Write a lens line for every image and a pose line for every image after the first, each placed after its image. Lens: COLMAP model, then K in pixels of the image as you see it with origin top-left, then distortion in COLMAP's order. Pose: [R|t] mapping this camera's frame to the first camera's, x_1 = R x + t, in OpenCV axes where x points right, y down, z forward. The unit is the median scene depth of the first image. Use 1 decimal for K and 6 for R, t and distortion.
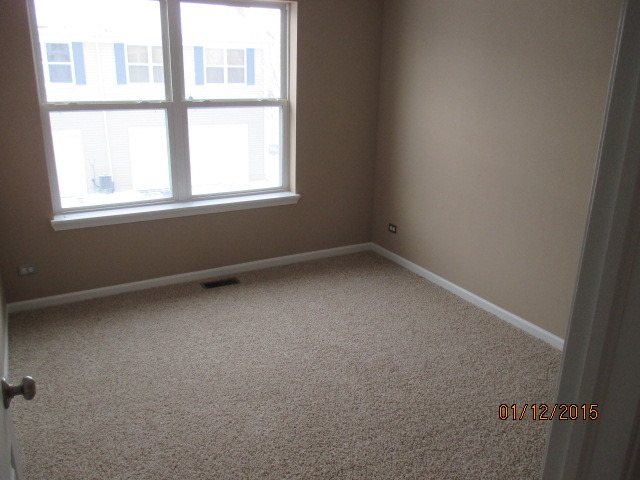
lens RADIAL K [[532.7, 0, 323.1], [0, 532.7, 239.5], [0, 0, 1]] dist [-0.026303, 0.002597]
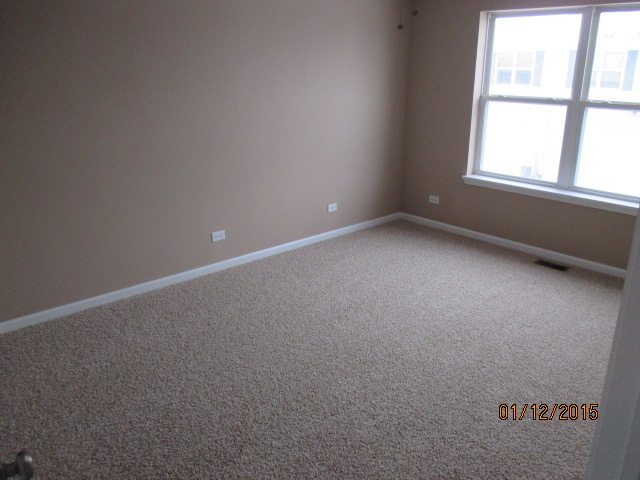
lens RADIAL K [[532.7, 0, 323.1], [0, 532.7, 239.5], [0, 0, 1]] dist [-0.026303, 0.002597]
pose [[0.215449, 0.290802, -0.932210, 0.752949], [-0.294184, 0.929609, 0.222000, -0.075019], [0.931149, 0.226411, 0.285832, 0.237437]]
